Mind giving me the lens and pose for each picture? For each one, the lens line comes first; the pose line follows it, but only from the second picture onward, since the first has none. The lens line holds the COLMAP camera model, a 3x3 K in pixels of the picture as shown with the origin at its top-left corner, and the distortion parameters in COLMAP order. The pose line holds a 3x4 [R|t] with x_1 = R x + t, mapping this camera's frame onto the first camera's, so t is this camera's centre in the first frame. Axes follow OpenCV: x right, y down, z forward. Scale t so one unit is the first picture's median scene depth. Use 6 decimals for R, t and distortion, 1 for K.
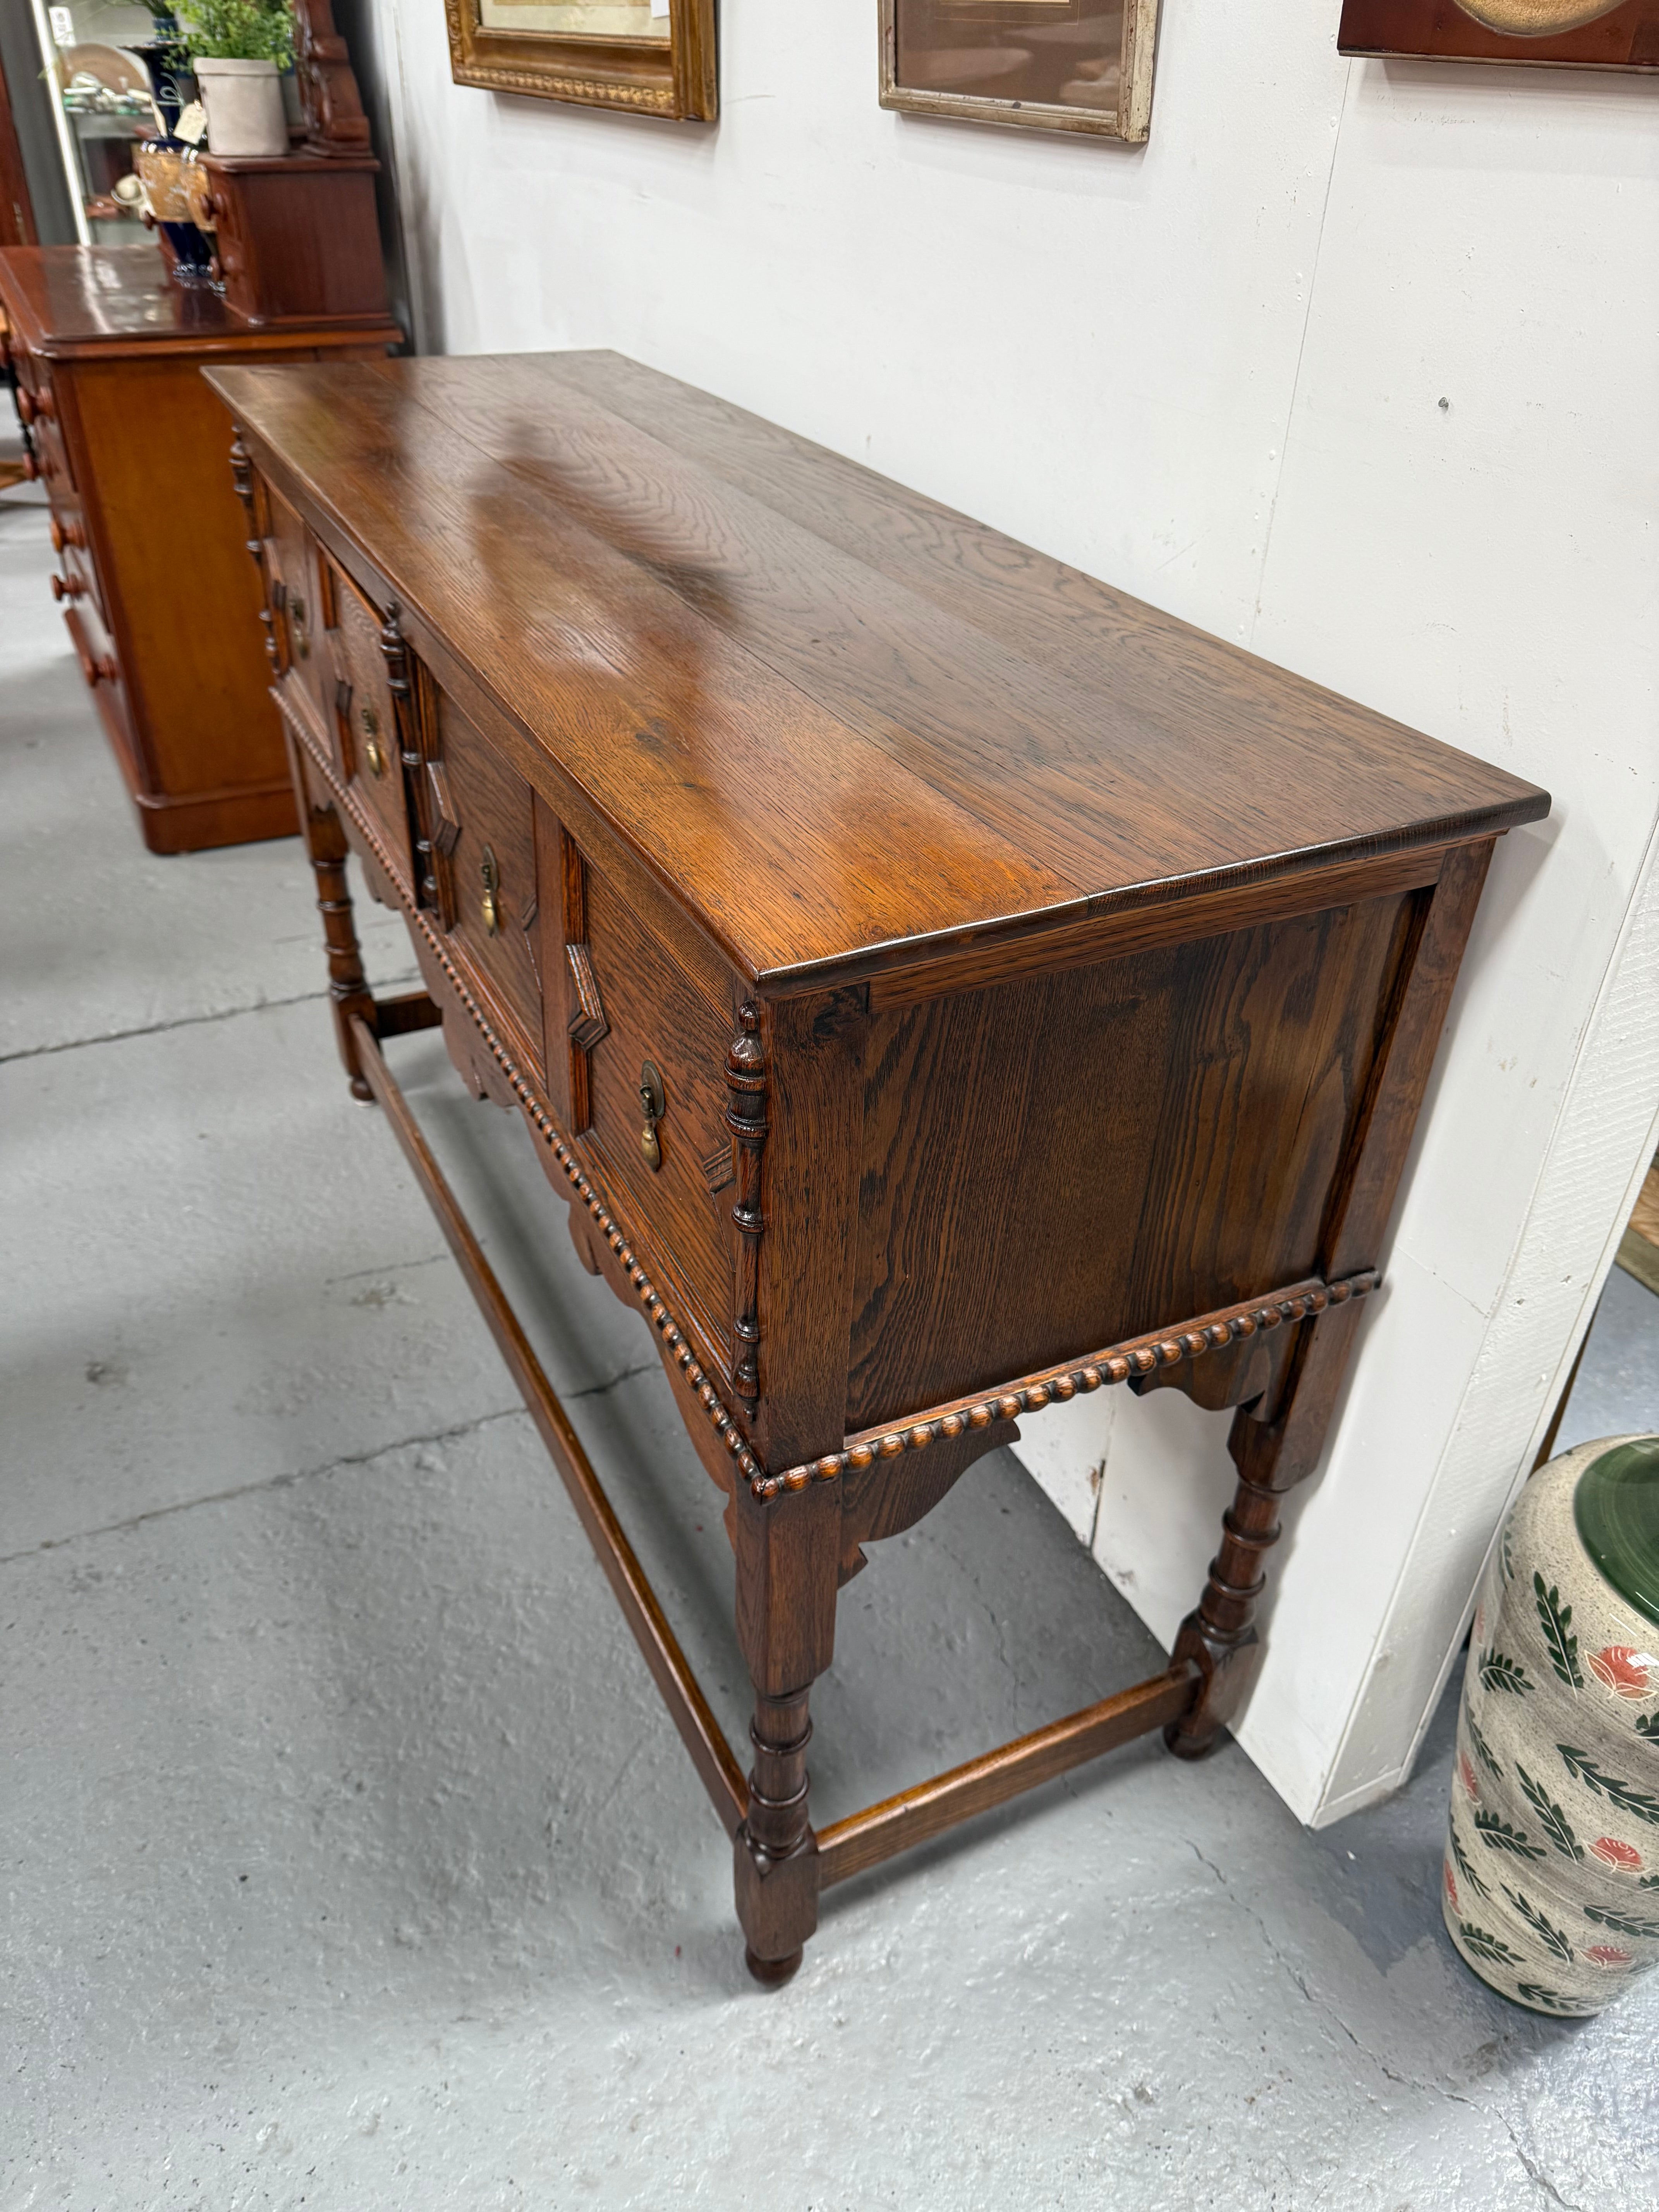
lens RADIAL K [[1595.1, 0, 825.1], [0, 1595.1, 1109.0], [0, 0, 1]] dist [0.016641, -0.028950]
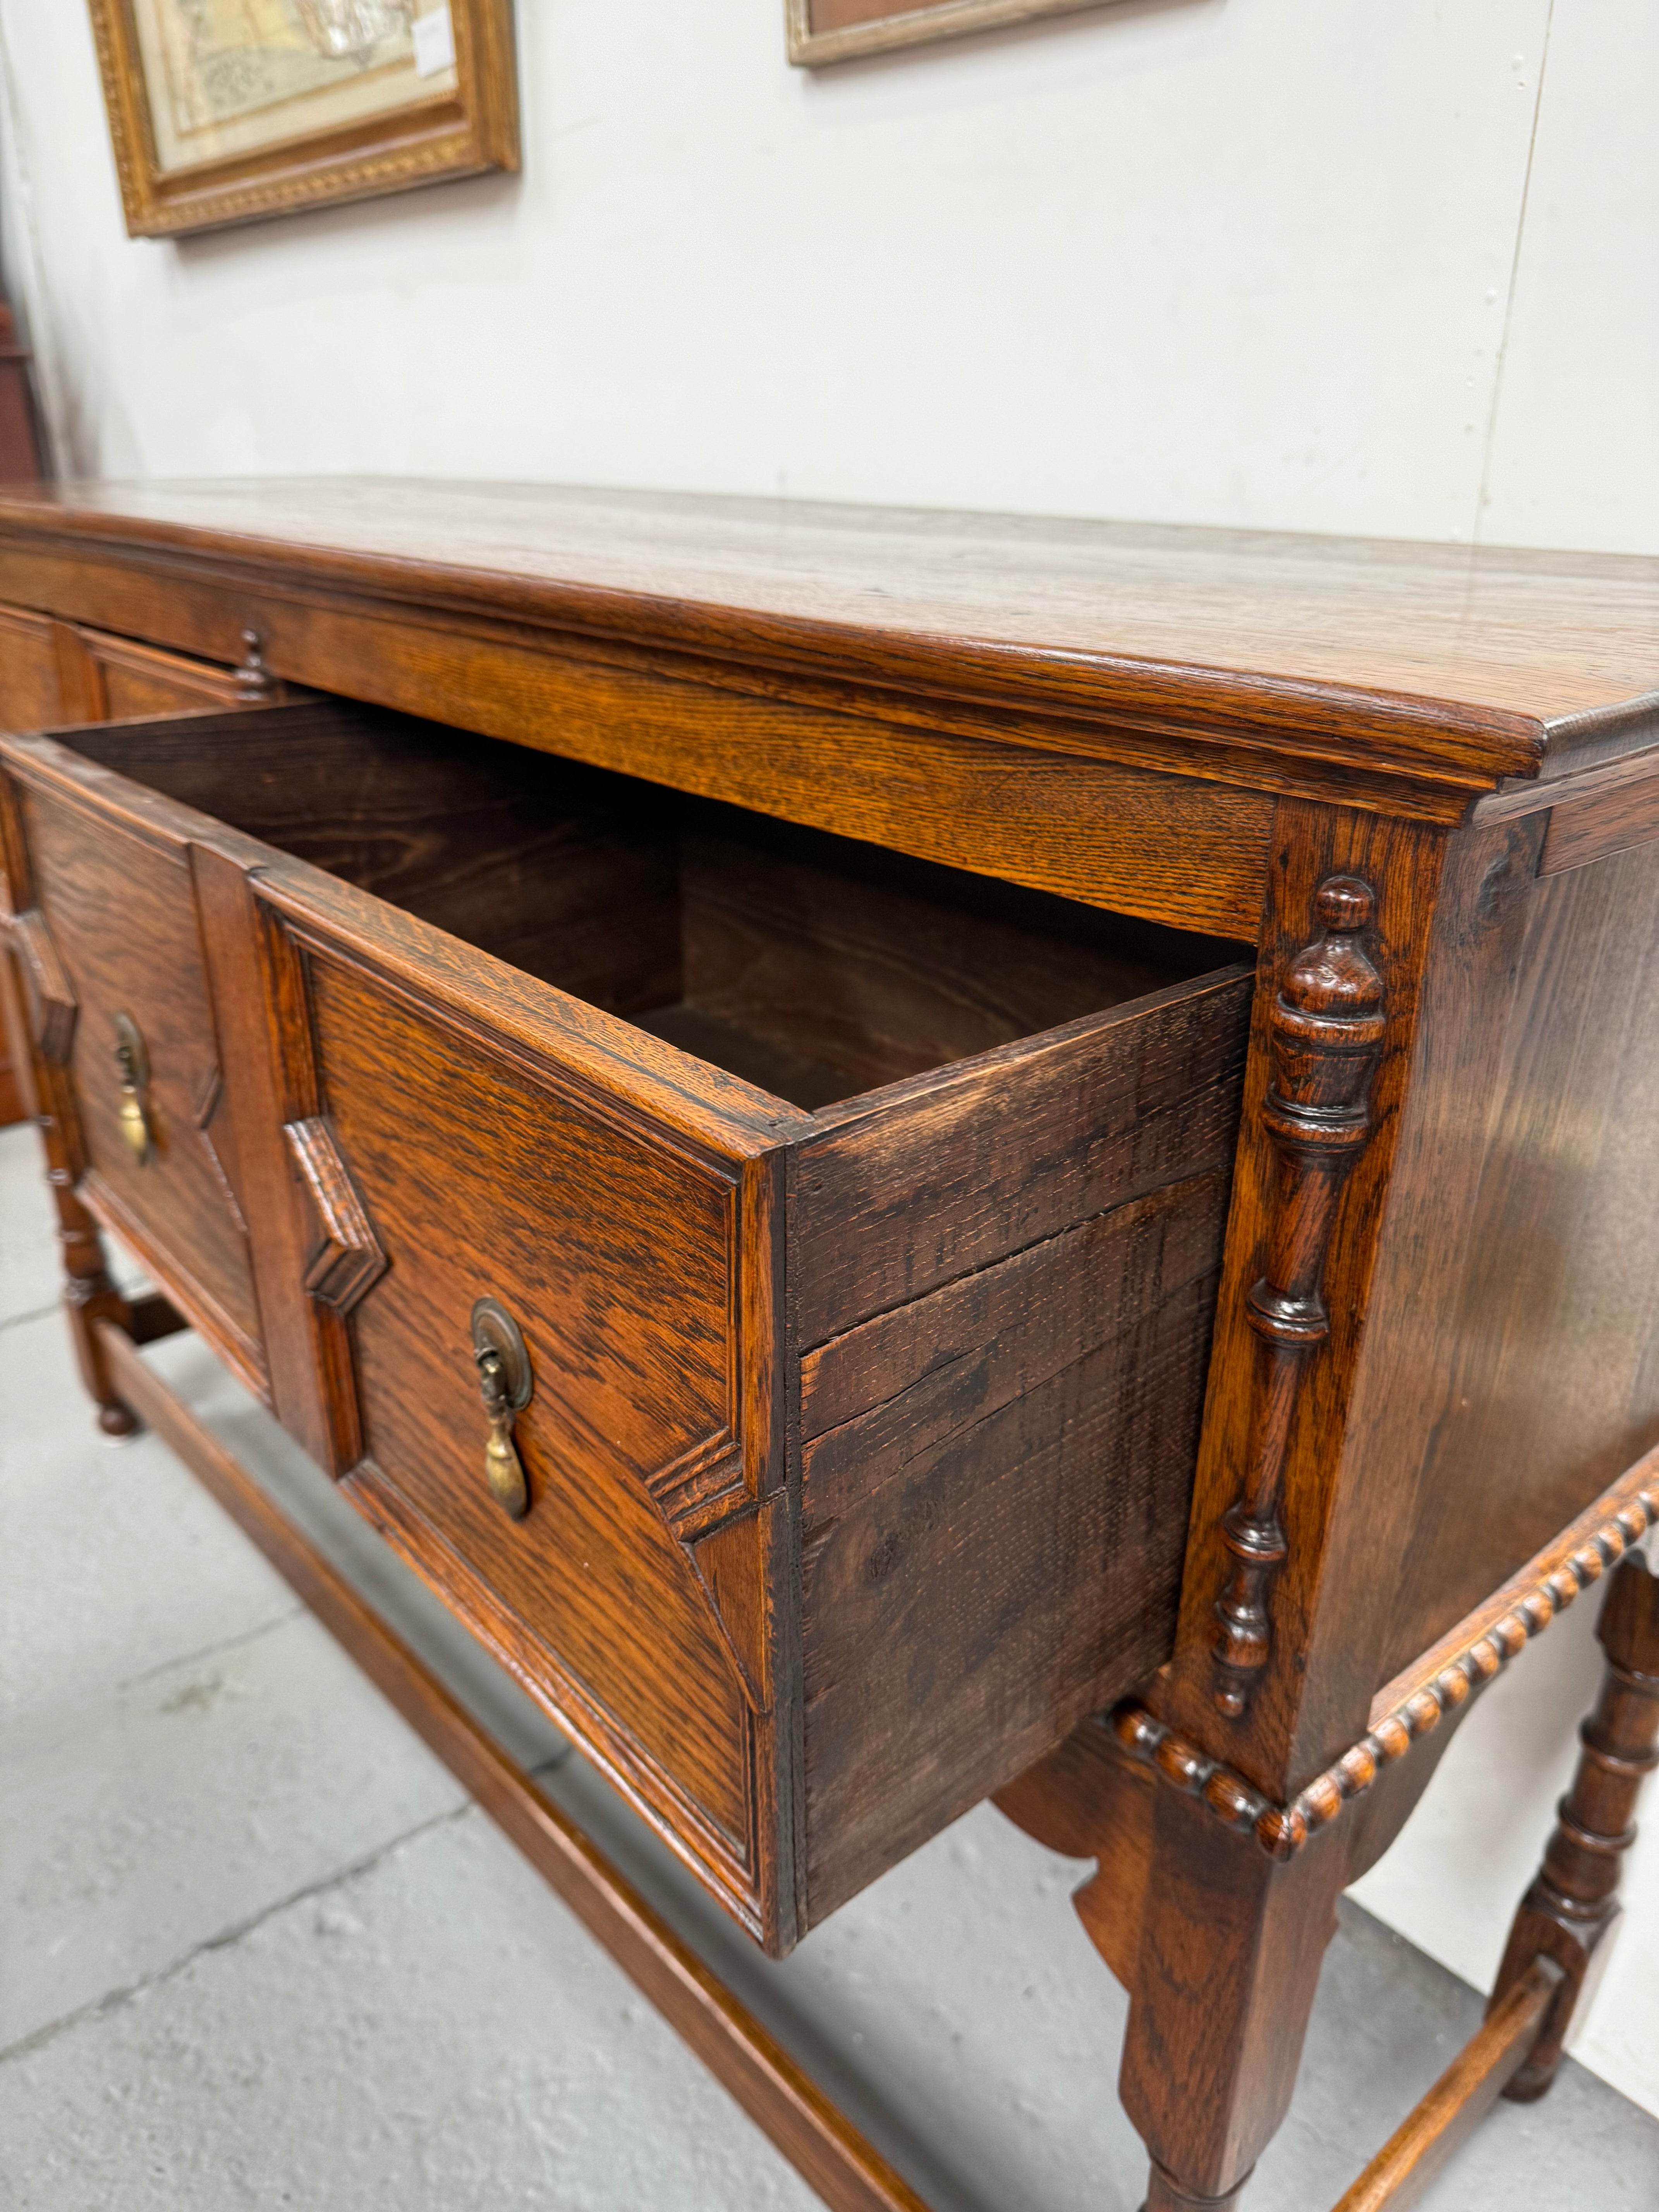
lens RADIAL K [[1613.9, 0, 828.7], [0, 1613.9, 1113.3], [0, 0, 1]] dist [-0.048634, 0.038787]
pose [[0.965691, -0.125200, 0.227519, -0.191782], [0.164355, 0.972978, -0.162179, 0.037891], [-0.201066, 0.194009, 0.960173, 0.293407]]
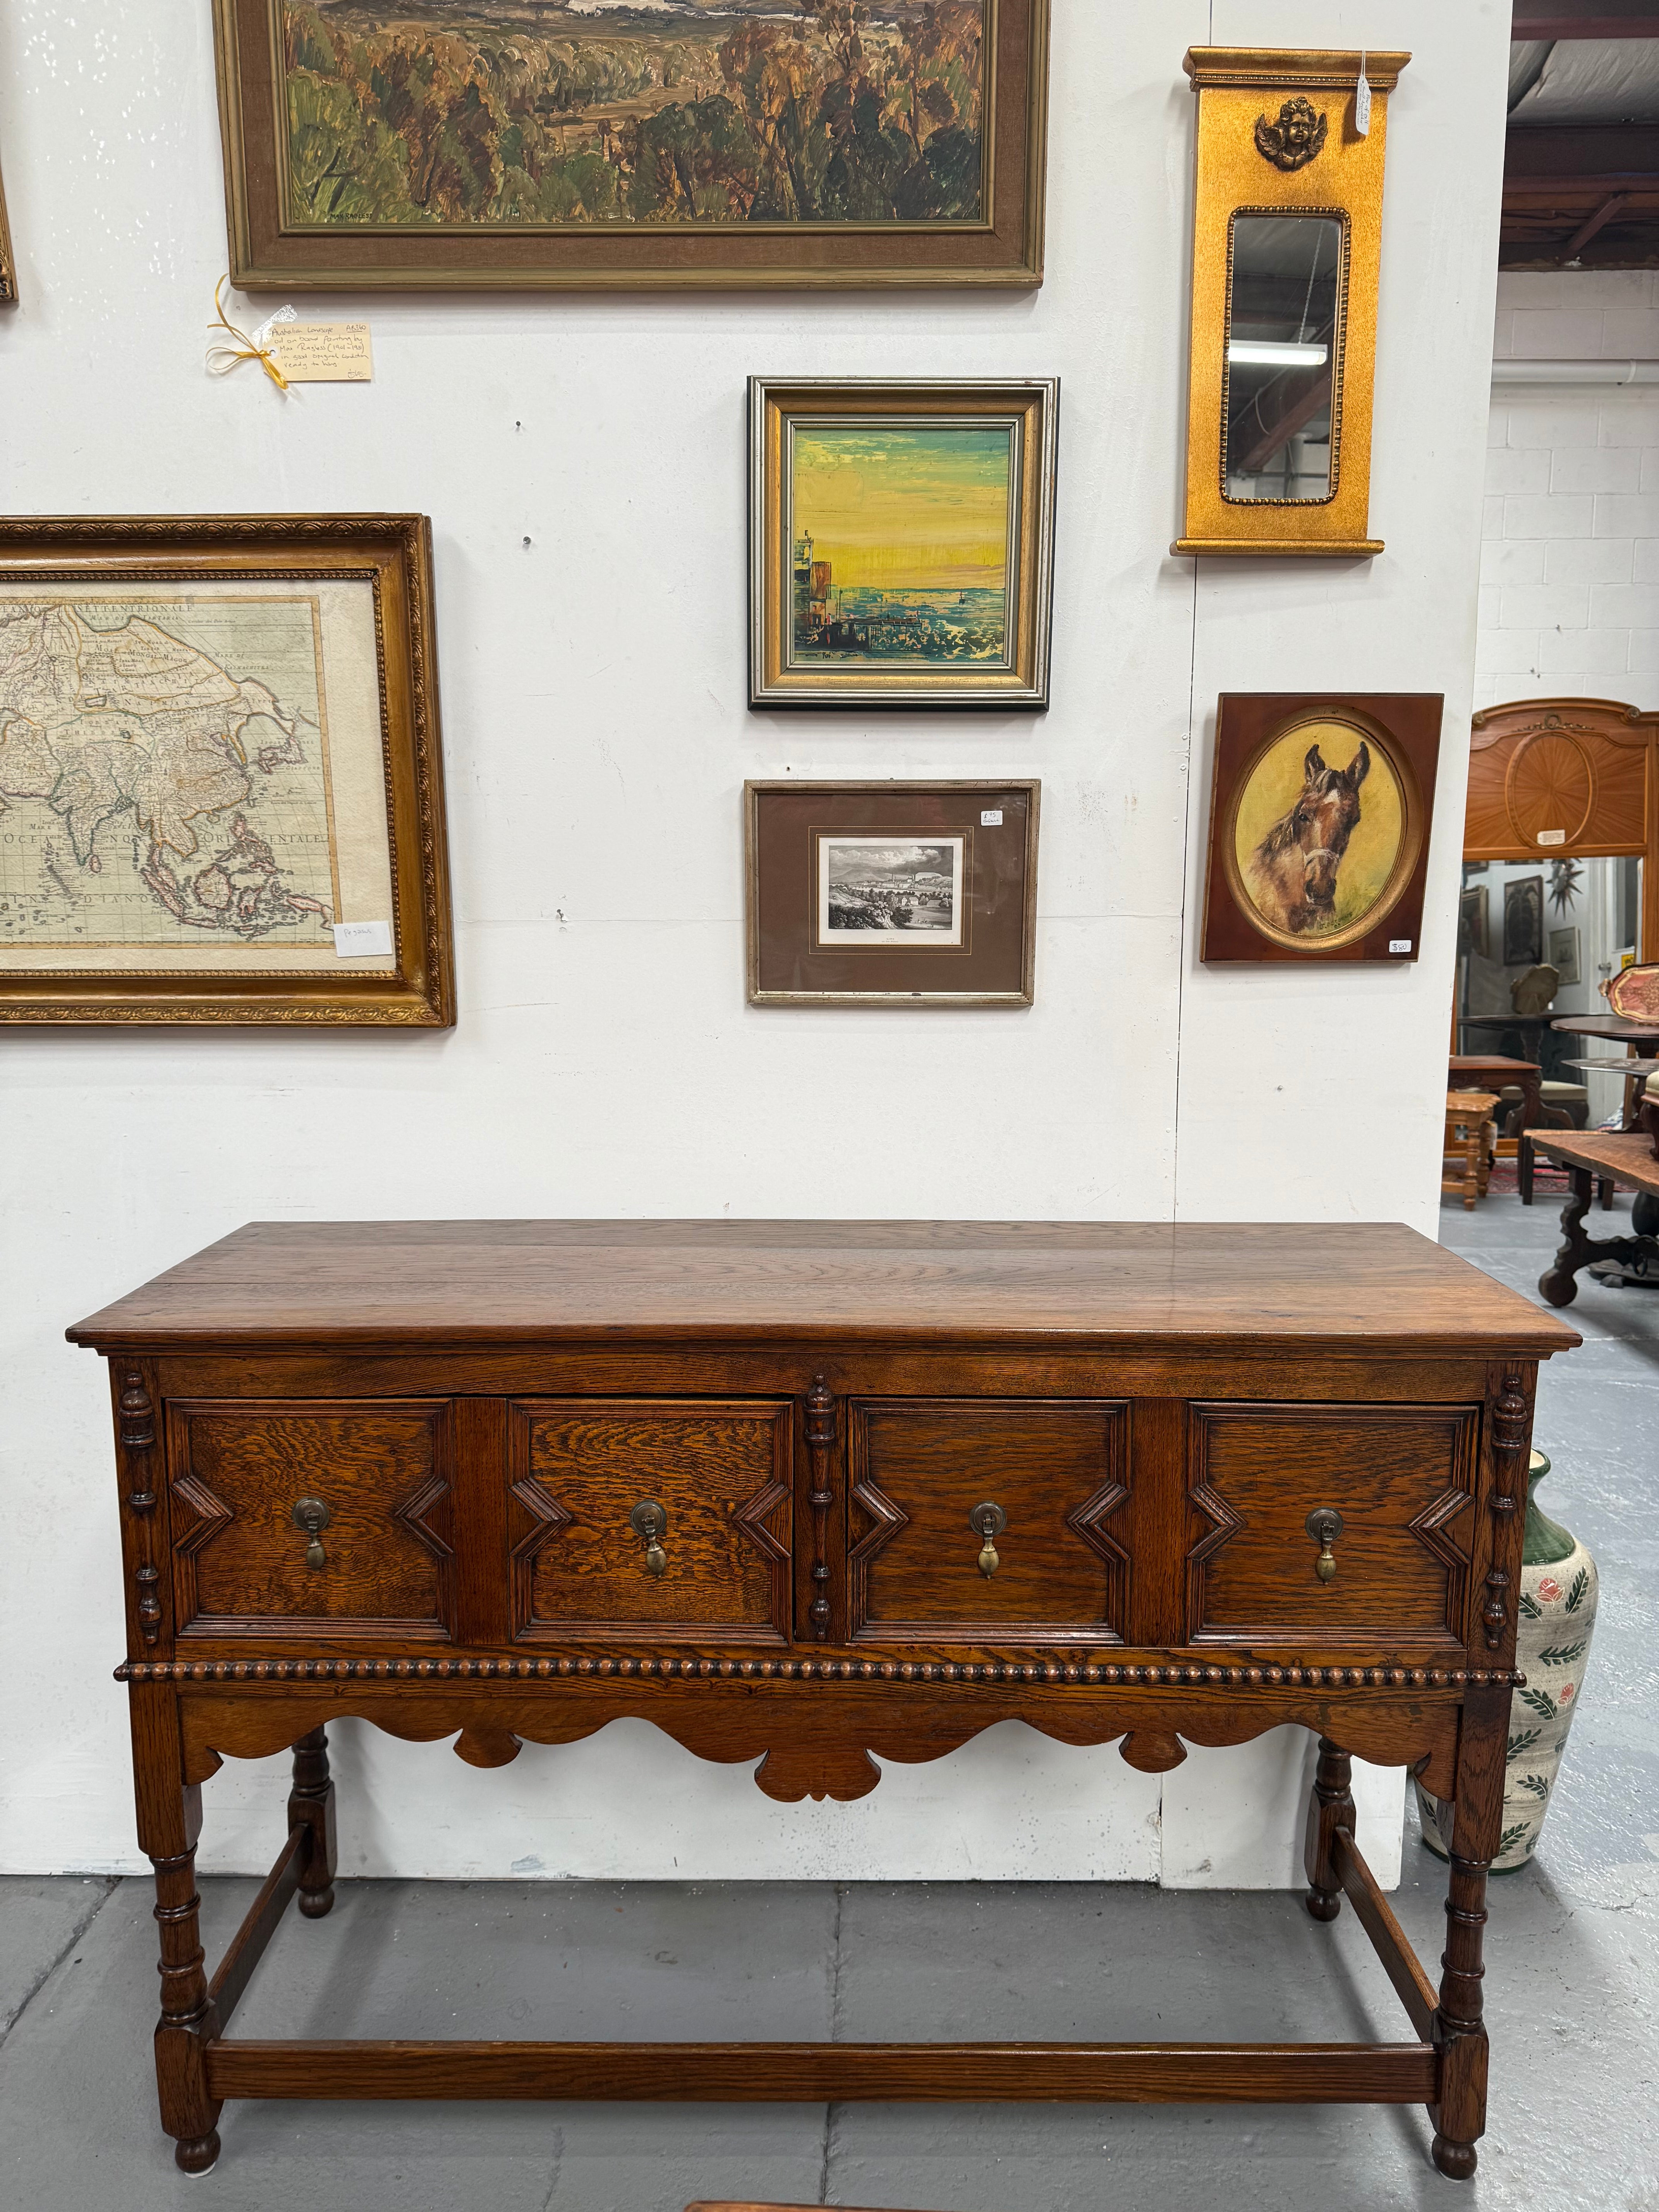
lens RADIAL K [[1501.3, 0, 829.5], [0, 1501.3, 1106.0], [0, 0, 1]] dist [0.178269, -0.332339]
pose [[0.452221, -0.153441, 0.878608, -1.157307], [0.513844, 0.850001, -0.116032, -0.320053], [-0.729014, 0.503939, 0.463233, 0.308877]]
